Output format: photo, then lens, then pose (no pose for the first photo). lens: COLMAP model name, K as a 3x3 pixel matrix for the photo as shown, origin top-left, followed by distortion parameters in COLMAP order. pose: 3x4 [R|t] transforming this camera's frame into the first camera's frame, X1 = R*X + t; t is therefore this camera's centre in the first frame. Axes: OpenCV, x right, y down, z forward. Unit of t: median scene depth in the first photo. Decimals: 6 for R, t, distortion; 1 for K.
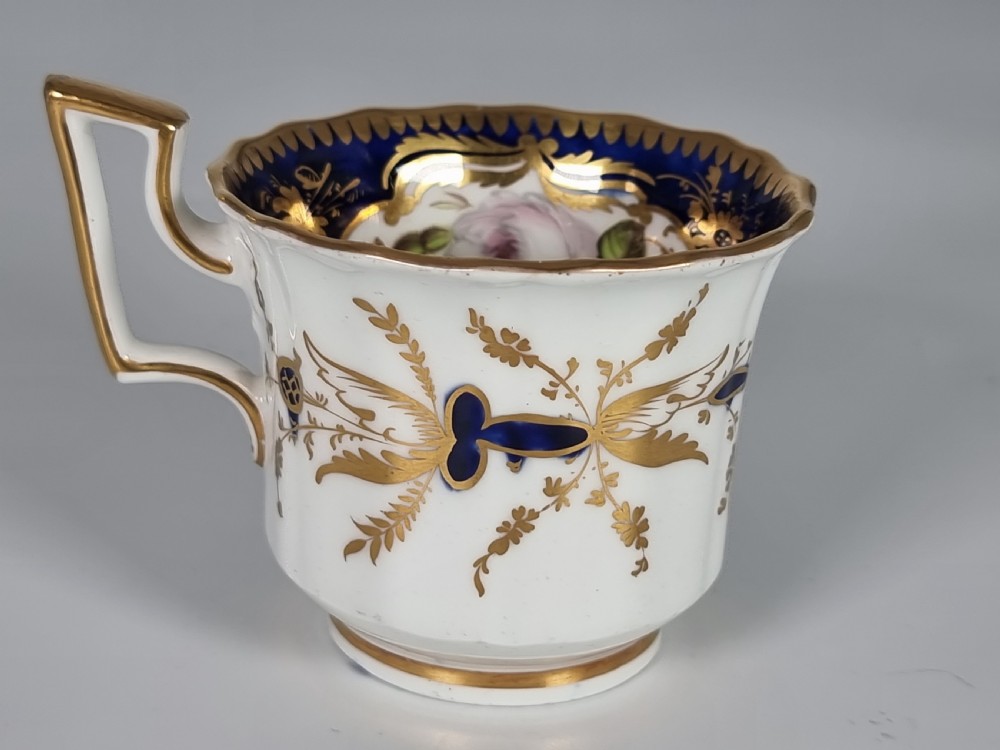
lens RADIAL K [[2101.1, 0, 494.0], [0, 2101.1, 342.0], [0, 0, 1]] dist [0.026403, 0.000000]
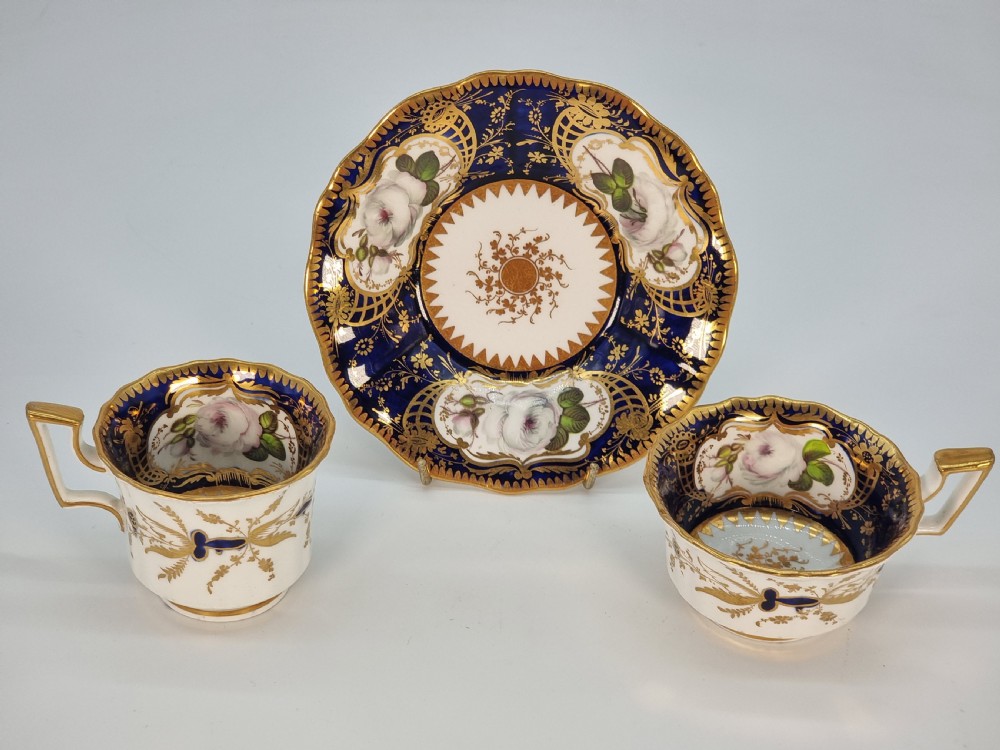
lens RADIAL K [[2101.1, 0, 533.3], [0, 2101.1, 399.6], [0, 0, 1]] dist [0.026403, 0.000000]
pose [[0.995836, -0.046804, 0.078227, 0.204610], [0.023530, 0.961028, 0.275447, -0.843277], [-0.088070, -0.272460, 0.958128, -1.529783]]
